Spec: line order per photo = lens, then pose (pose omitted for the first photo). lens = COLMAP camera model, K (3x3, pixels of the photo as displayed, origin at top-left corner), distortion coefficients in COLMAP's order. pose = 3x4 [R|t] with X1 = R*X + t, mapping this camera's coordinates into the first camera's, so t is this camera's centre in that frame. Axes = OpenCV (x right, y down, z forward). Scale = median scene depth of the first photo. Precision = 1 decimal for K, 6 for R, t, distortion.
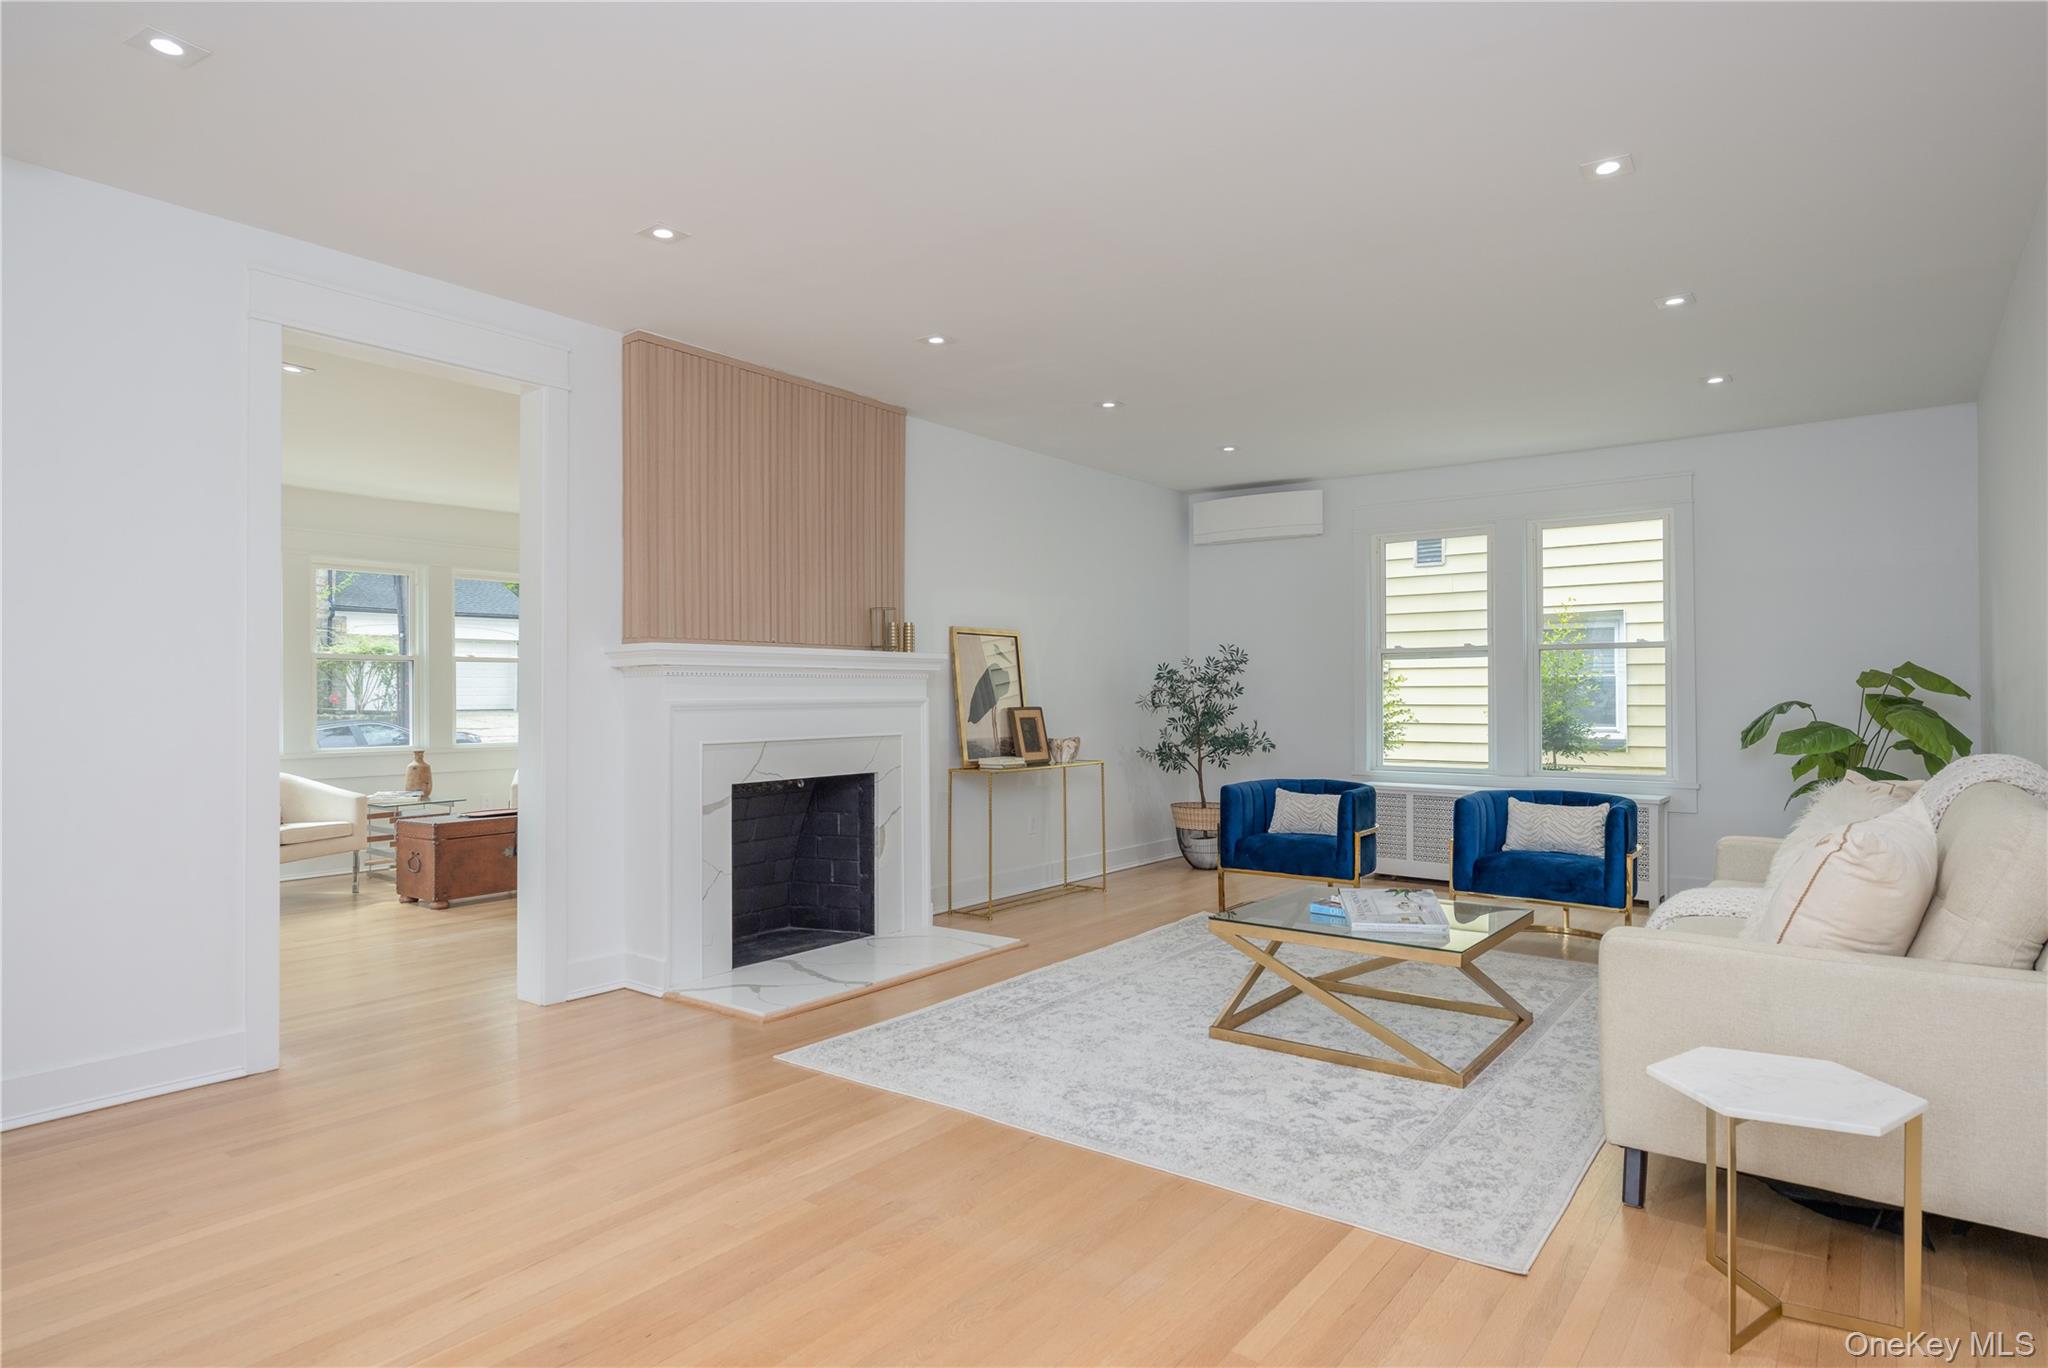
lens RADIAL K [[1156.3, 0, 1024.0], [0, 1156.3, 684.0], [0, 0, 1]] dist [0.018122, -0.001116]
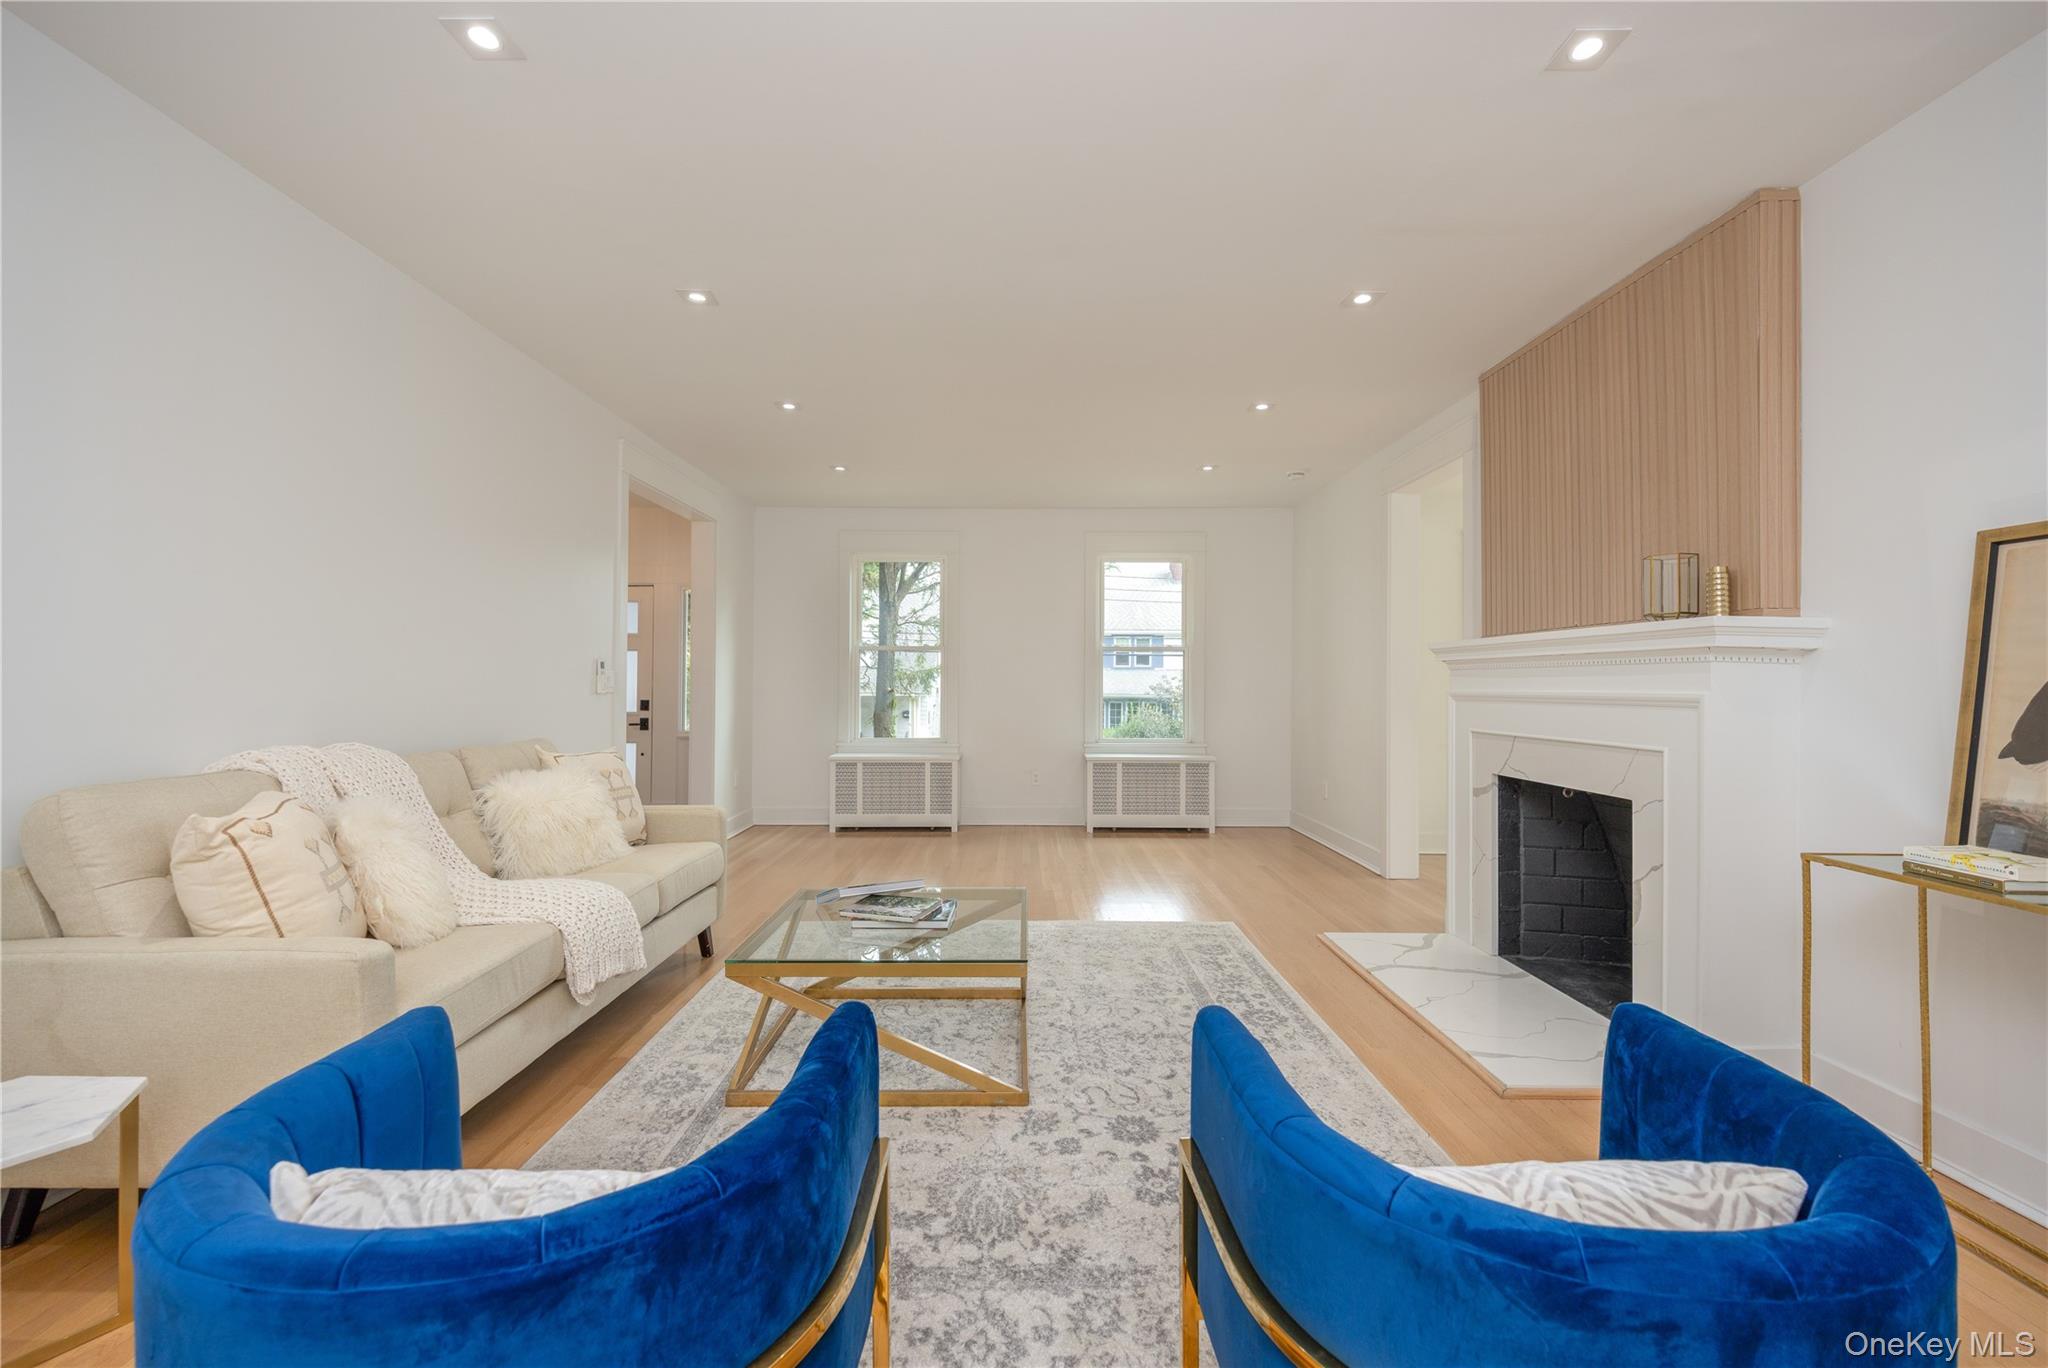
lens RADIAL K [[872.5, 0, 1024.0], [0, 872.5, 684.0], [0, 0, 1]] dist [-0.000469, -0.000433]
pose [[-0.787632, -0.001781, -0.616143, 0.587666], [0.001450, 0.999988, -0.004744, 0.012012], [0.616144, -0.004630, -0.787620, 1.453207]]
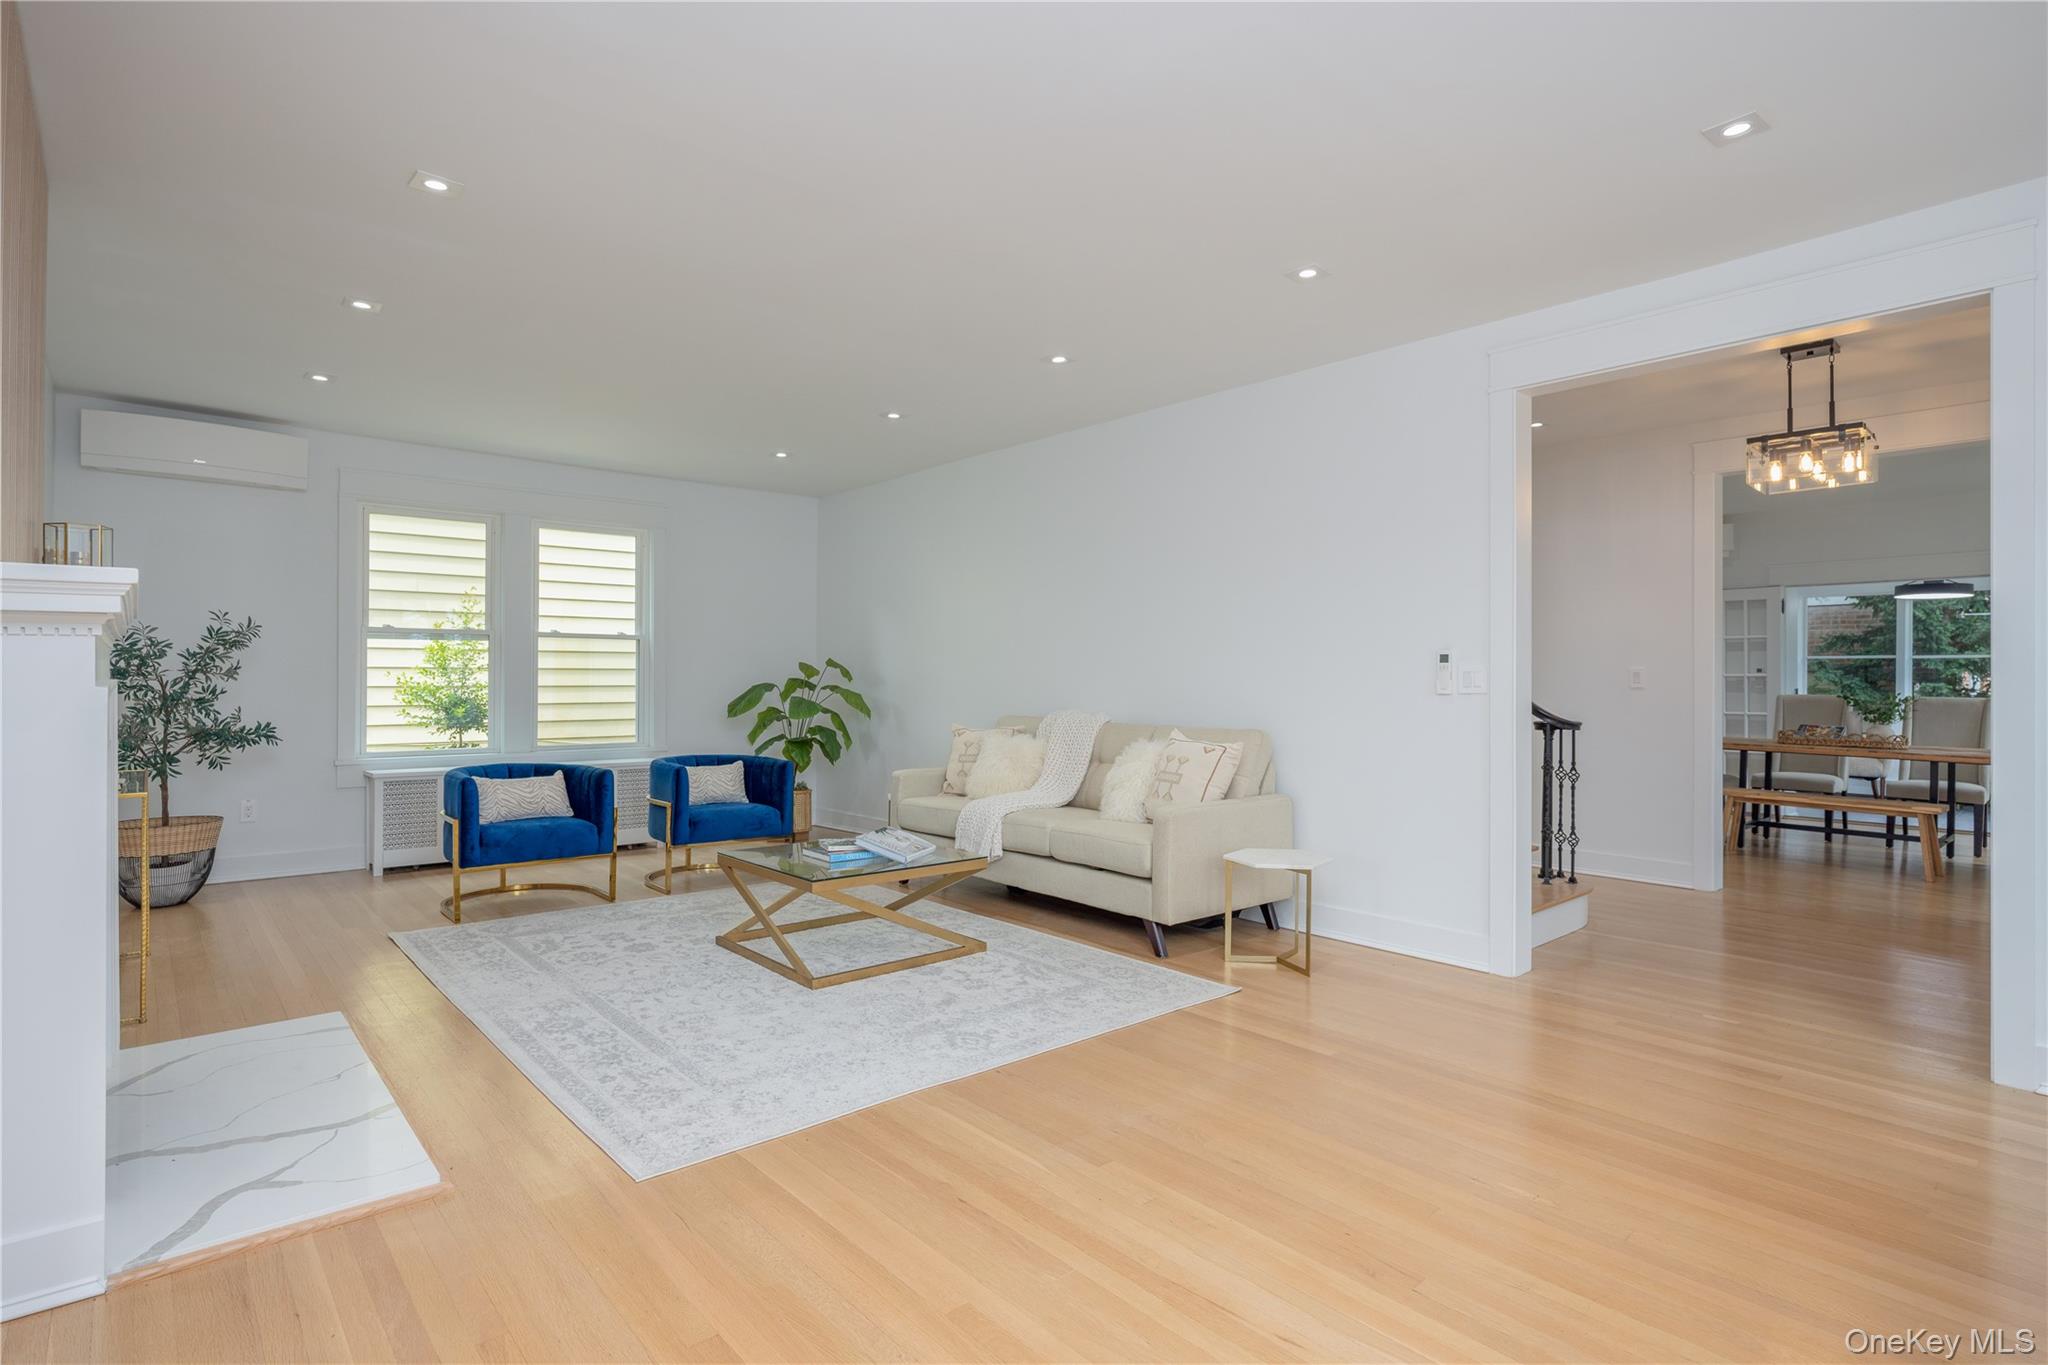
lens RADIAL K [[1035.9, 0, 1024.0], [0, 1035.9, 682.5], [0, 0, 1]] dist [0.002837, -0.000671]
pose [[0.200893, -0.002997, 0.979609, -0.668907], [-0.011022, 0.999925, 0.005320, 0.006266], [-0.979551, -0.011866, 0.200845, 0.538468]]
